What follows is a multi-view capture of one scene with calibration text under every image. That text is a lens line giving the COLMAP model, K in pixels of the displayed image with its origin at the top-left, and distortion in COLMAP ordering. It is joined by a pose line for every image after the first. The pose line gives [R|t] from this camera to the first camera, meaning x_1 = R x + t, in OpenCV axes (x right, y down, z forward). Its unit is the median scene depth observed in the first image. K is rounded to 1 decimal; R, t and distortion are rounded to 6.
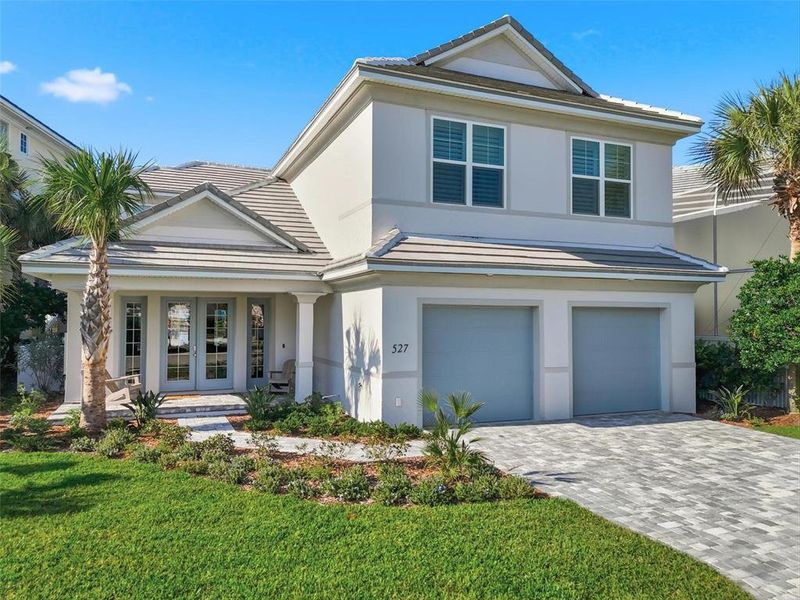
lens RADIAL K [[590.6, 0, 398.8], [0, 590.6, 305.4], [0, 0, 1]] dist [0.040727, -0.026658]
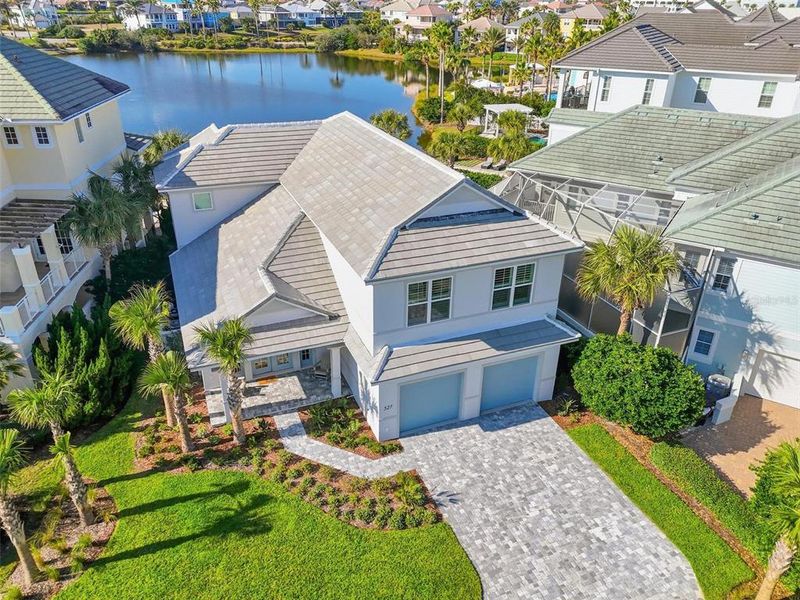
lens RADIAL K [[590.6, 0, 402.4], [0, 590.6, 297.4], [0, 0, 1]] dist [0.040727, -0.026658]
pose [[0.999949, 0.009932, 0.001995, 0.037915], [-0.009650, 0.873884, 0.486039, -1.102511], [0.003084, -0.486033, 0.873935, -0.500128]]
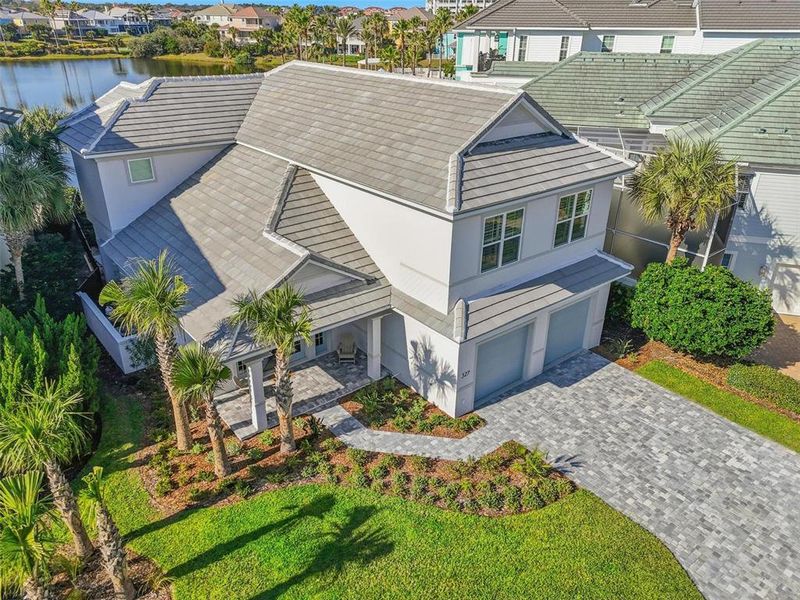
lens RADIAL K [[590.6, 0, 396.9], [0, 590.6, 301.3], [0, 0, 1]] dist [0.040727, -0.026658]
pose [[0.957178, -0.119485, 0.263691, -0.539987], [-0.017856, 0.884752, 0.465720, -0.792176], [-0.288948, -0.450485, 0.844732, -0.221595]]
